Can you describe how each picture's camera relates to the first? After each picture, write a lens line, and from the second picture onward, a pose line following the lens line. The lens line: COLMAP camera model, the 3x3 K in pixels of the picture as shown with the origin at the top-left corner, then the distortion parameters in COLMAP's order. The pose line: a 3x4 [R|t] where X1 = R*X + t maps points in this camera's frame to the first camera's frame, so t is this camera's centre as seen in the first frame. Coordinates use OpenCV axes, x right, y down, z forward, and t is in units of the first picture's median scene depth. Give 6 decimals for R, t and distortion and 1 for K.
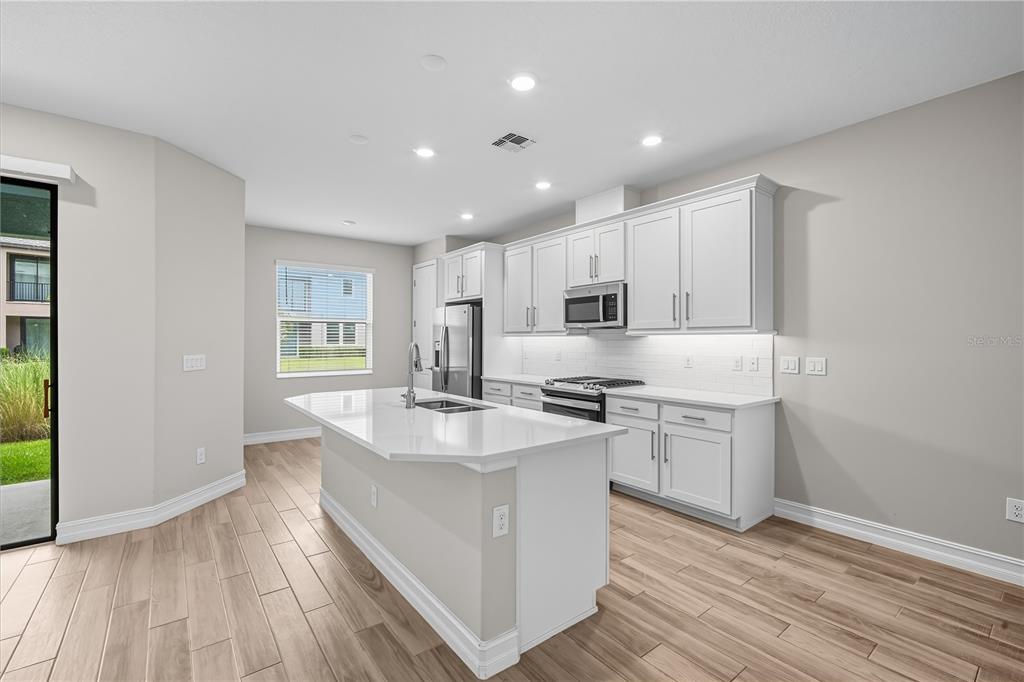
lens RADIAL K [[446.1, 0, 511.2], [0, 446.1, 340.3], [0, 0, 1]] dist [-0.003939, 0.000534]
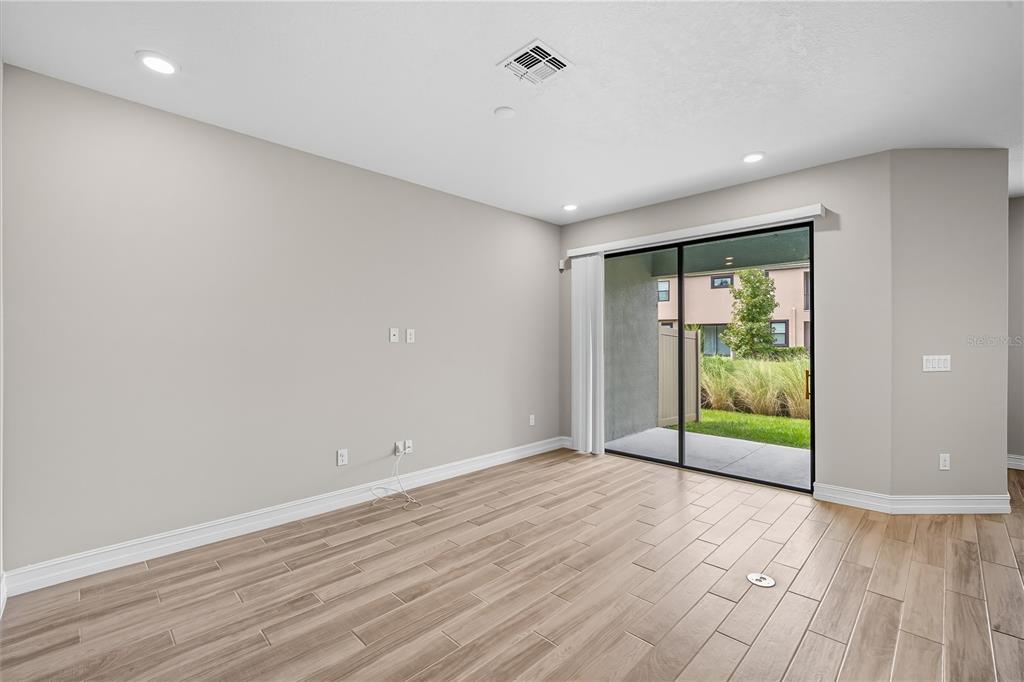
lens RADIAL K [[446.1, 0, 508.1], [0, 446.1, 341.7], [0, 0, 1]] dist [-0.003939, 0.000534]
pose [[0.126632, -0.003218, -0.991945, 0.133133], [0.005051, 0.999984, -0.002600, 0.001425], [0.991937, -0.004681, 0.126646, -0.041939]]
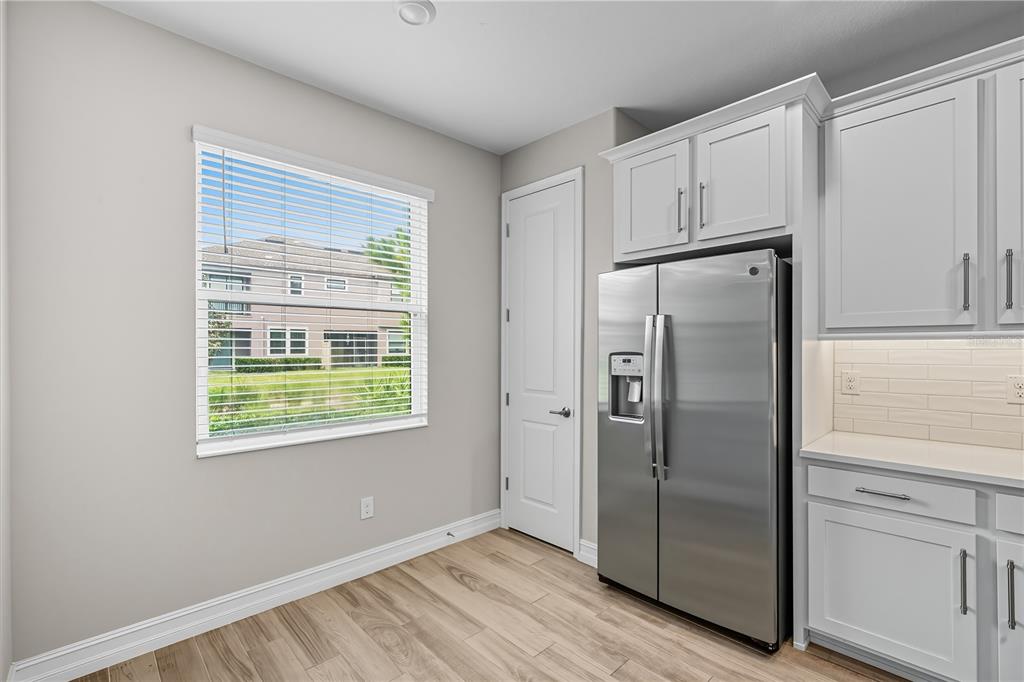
lens RADIAL K [[446.1, 0, 501.8], [0, 446.1, 350.1], [0, 0, 1]] dist [-0.003939, 0.000534]
pose [[0.994702, -0.004421, 0.102710, -0.564411], [0.004019, 0.999983, 0.004117, -0.004395], [-0.102726, -0.003683, 0.994703, 1.094266]]
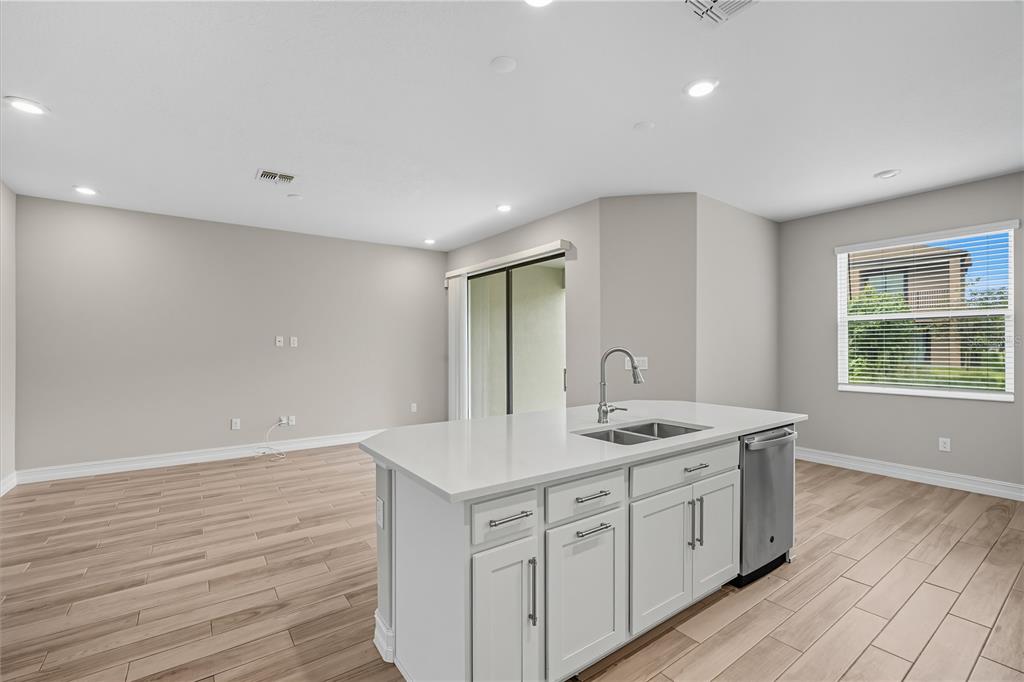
lens RADIAL K [[446.1, 0, 502.2], [0, 446.1, 346.1], [0, 0, 1]] dist [-0.003939, 0.000534]
pose [[-0.041865, -0.002259, -0.999121, 0.574917], [0.003913, 0.999989, -0.002425, 0.004827], [0.999116, -0.004011, -0.041855, 0.732925]]
